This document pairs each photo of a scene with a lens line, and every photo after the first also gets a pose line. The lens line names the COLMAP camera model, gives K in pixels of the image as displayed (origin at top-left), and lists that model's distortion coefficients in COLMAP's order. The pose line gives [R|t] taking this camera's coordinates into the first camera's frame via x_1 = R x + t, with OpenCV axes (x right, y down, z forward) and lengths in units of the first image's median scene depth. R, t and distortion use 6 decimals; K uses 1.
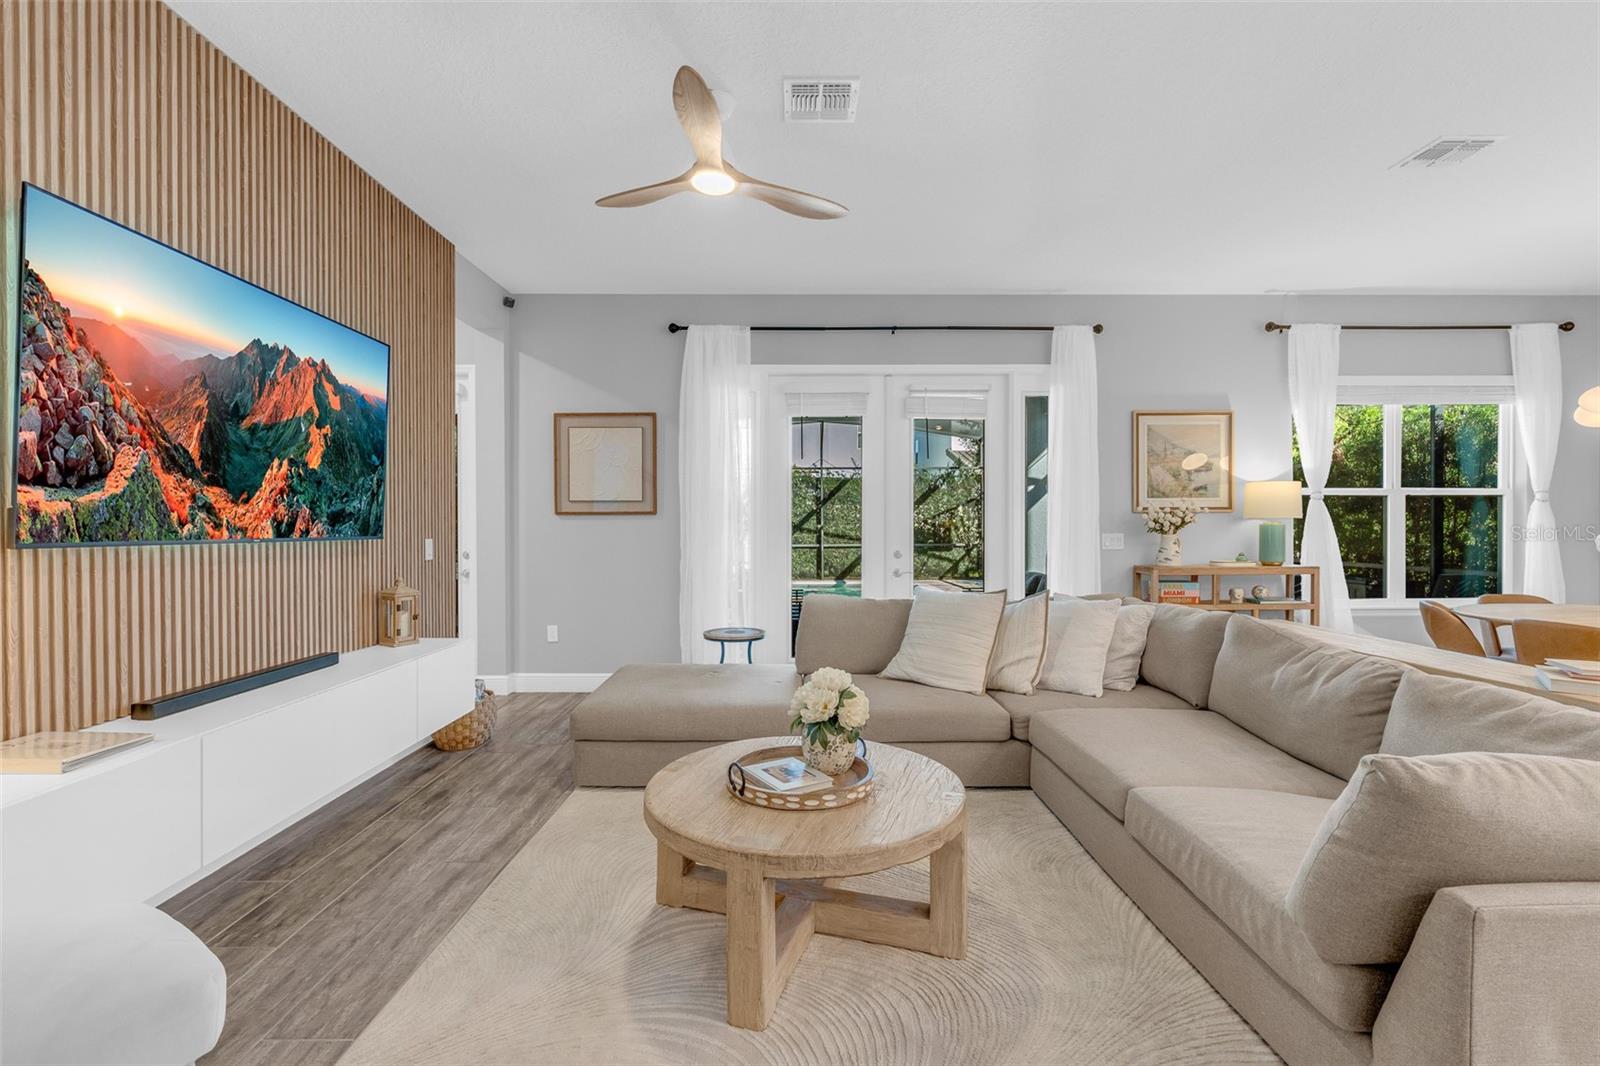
lens RADIAL K [[714.2, 0, 795.1], [0, 714.2, 532.6], [0, 0, 1]] dist [-0.011015, 0.004497]
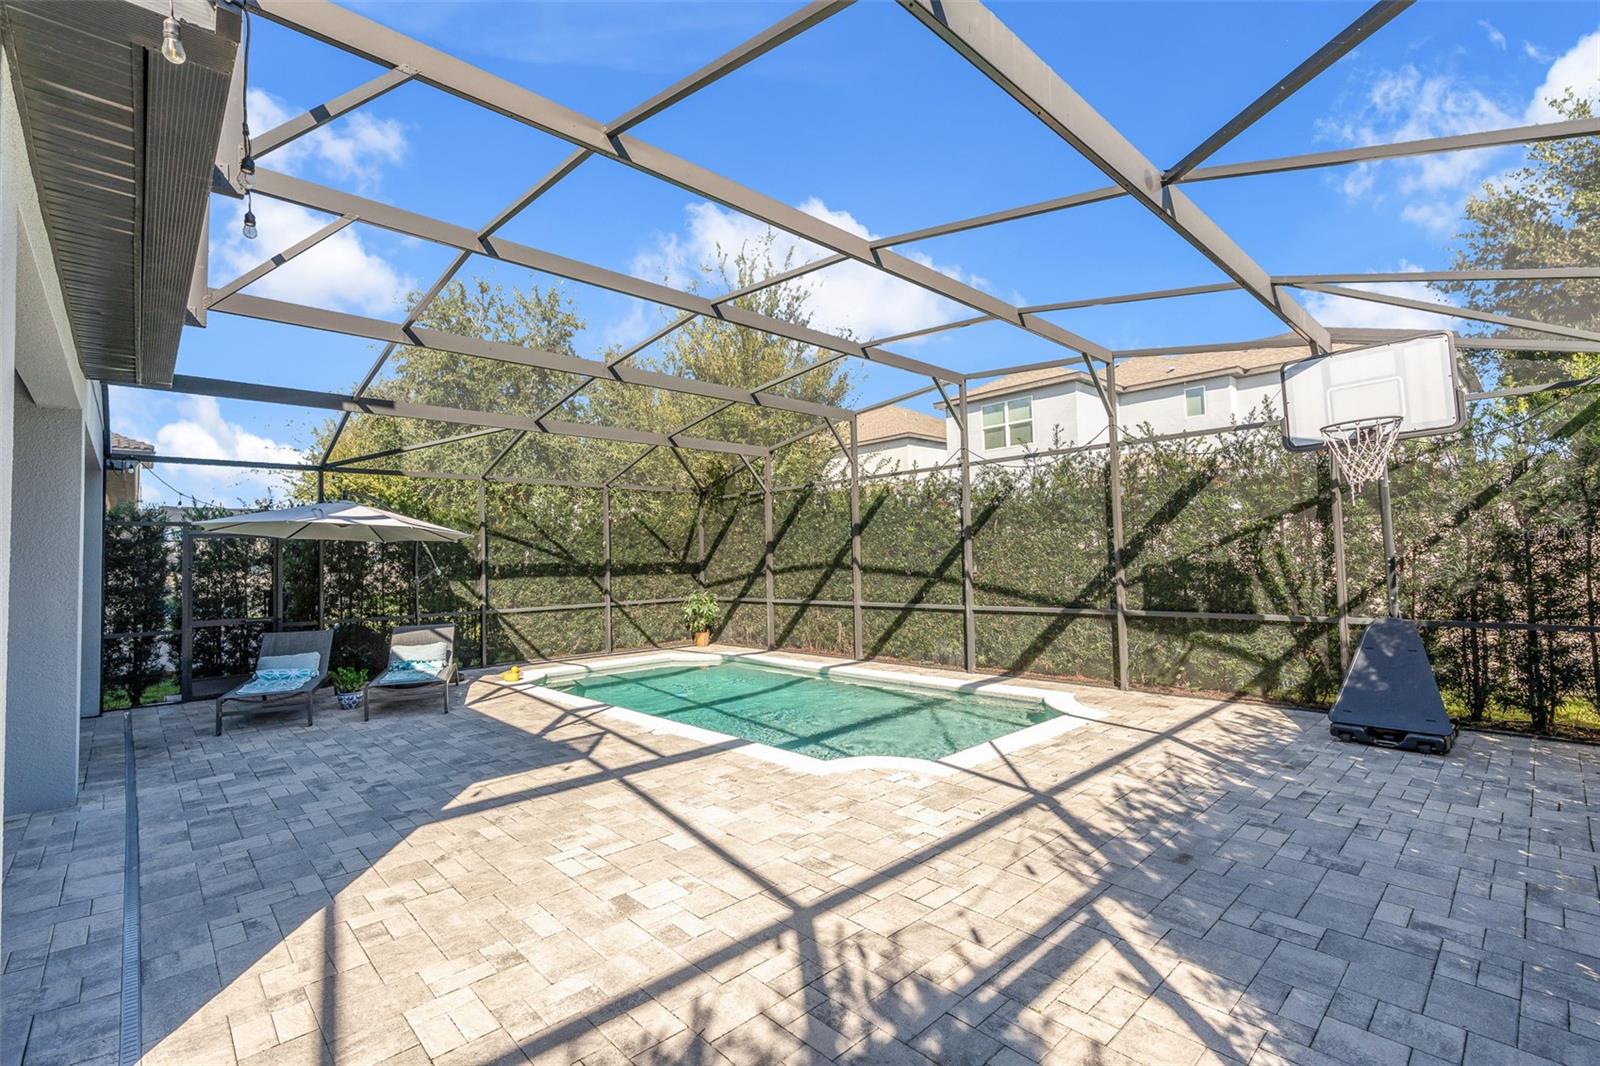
lens RADIAL K [[715.1, 0, 796.9], [0, 715.1, 533.1], [0, 0, 1]] dist [-0.009371, 0.003783]
pose [[0.674077, -0.040833, -0.737532, 1.364506], [0.012711, 0.998964, -0.043689, -0.065292], [0.738552, 0.020075, 0.673898, 2.145216]]
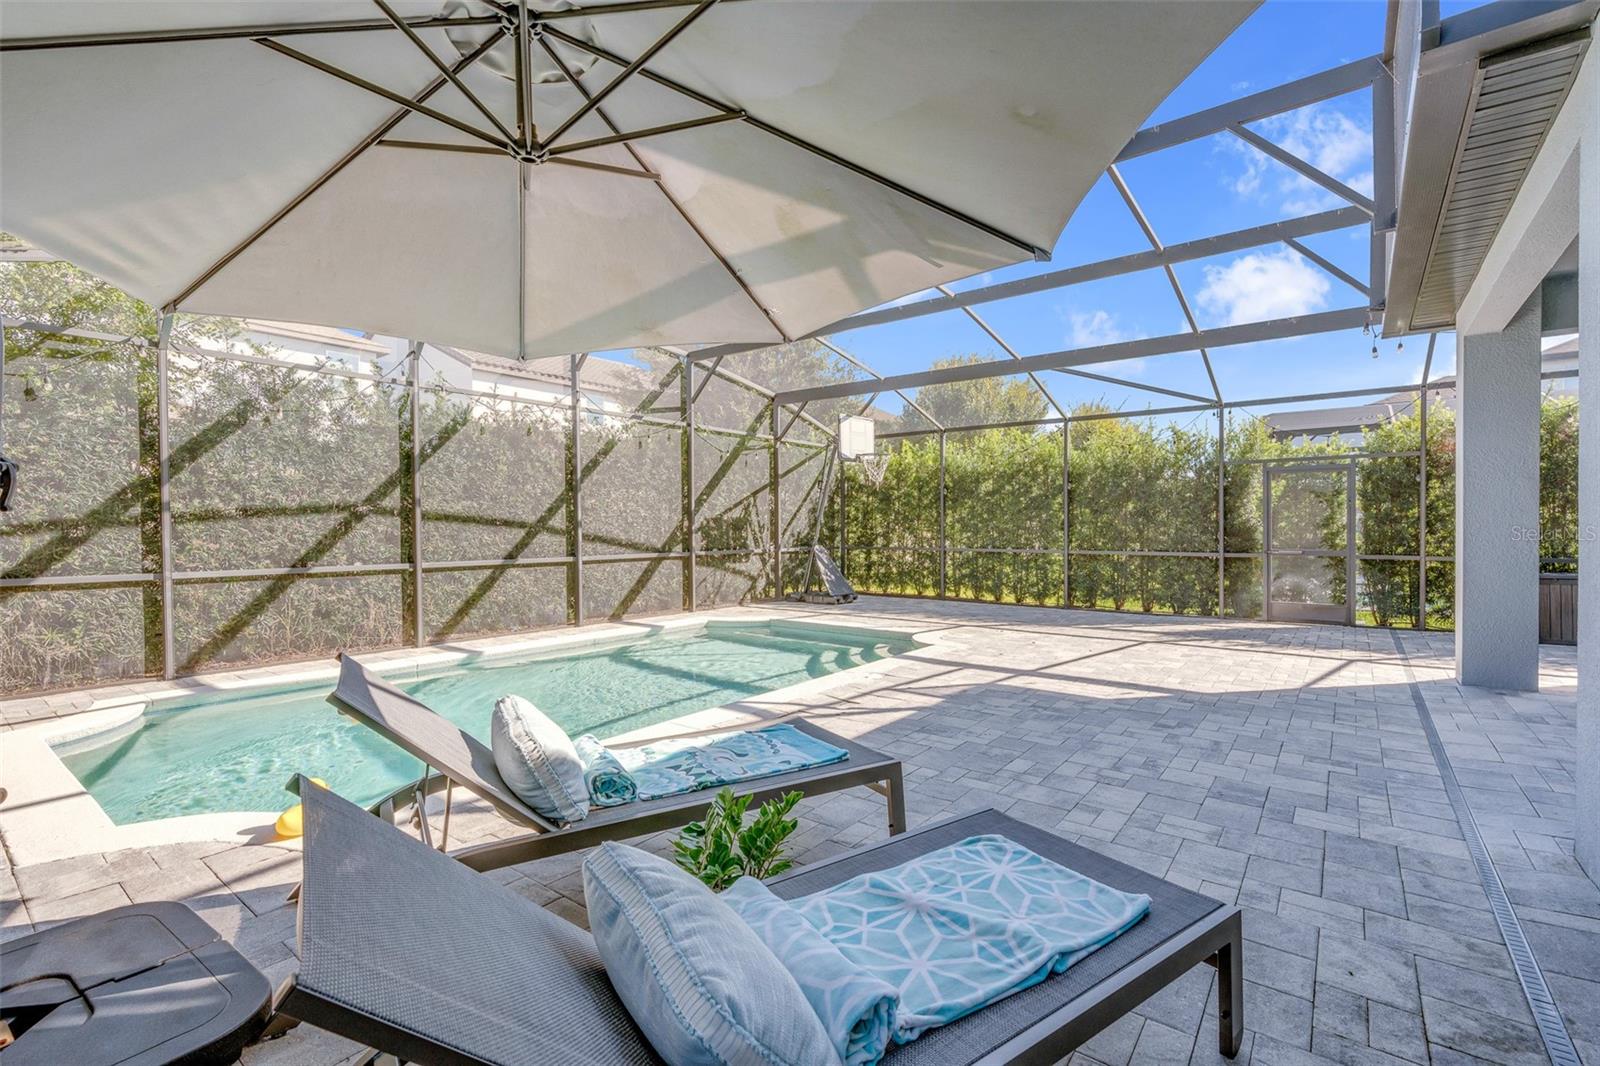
lens RADIAL K [[712.3, 0, 802.5], [0, 712.3, 536.2], [0, 0, 1]] dist [-0.004925, 0.000385]
pose [[0.617423, -0.007166, 0.786599, -1.043101], [0.009952, 0.999950, 0.001298, 0.008818], [-0.786568, 0.007027, 0.617463, 2.207385]]
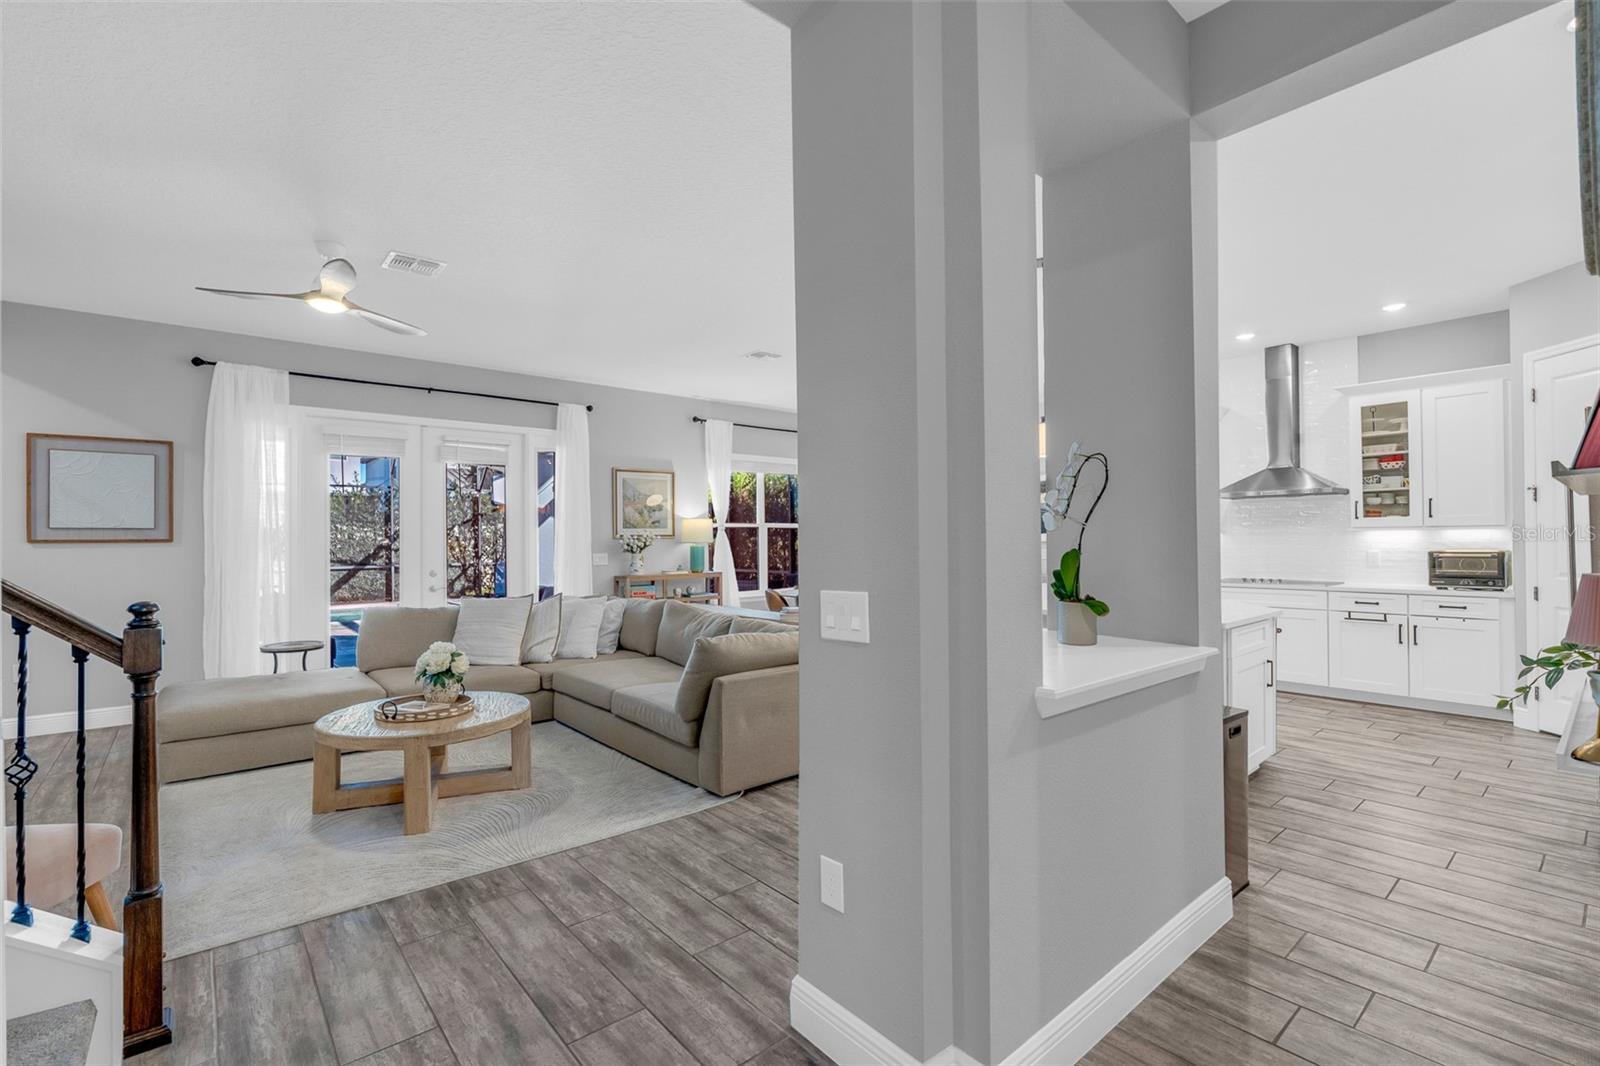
lens RADIAL K [[715.1, 0, 796.9], [0, 715.1, 533.1], [0, 0, 1]] dist [-0.009371, 0.003783]
pose [[0.768521, 0.002218, 0.639820, -0.194524], [0.012996, 0.999734, -0.019076, -0.008592], [-0.639692, 0.022975, 0.768288, -0.408917]]
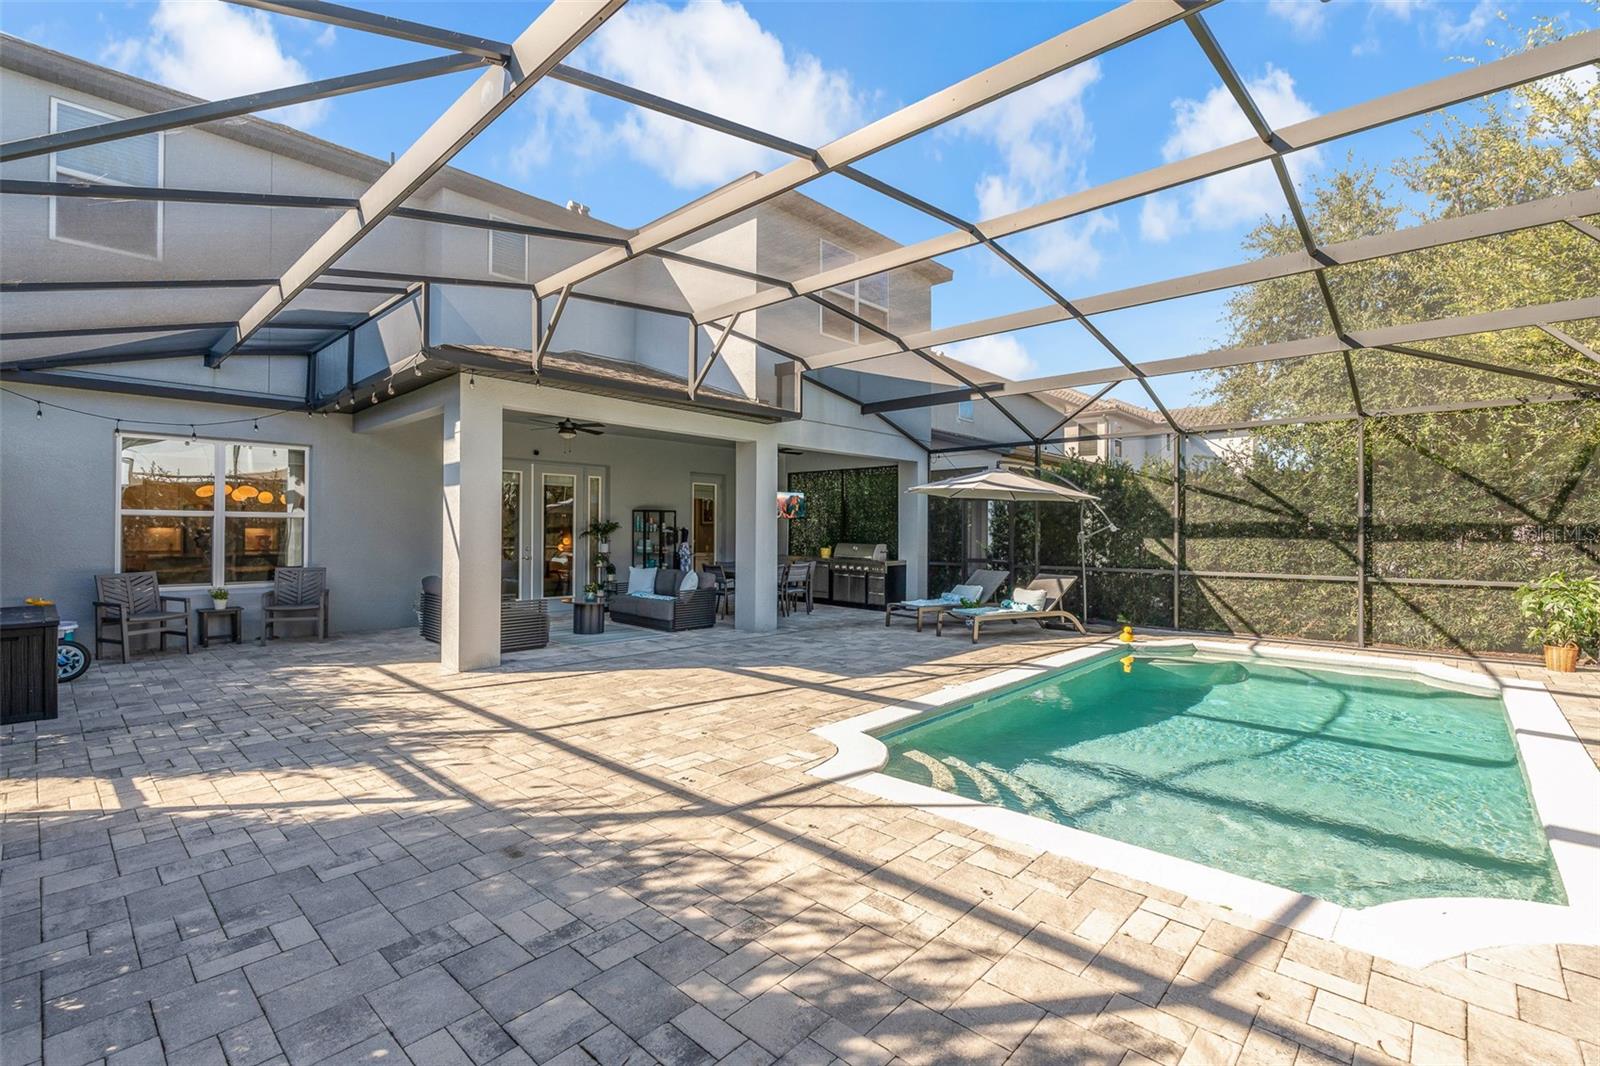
lens RADIAL K [[714.2, 0, 795.1], [0, 714.2, 532.6], [0, 0, 1]] dist [-0.011015, 0.004497]
pose [[-0.693736, -0.000781, -0.720229, 1.363025], [-0.010179, 0.999910, 0.008720, -0.053083], [0.720157, 0.013380, -0.693682, 3.709725]]
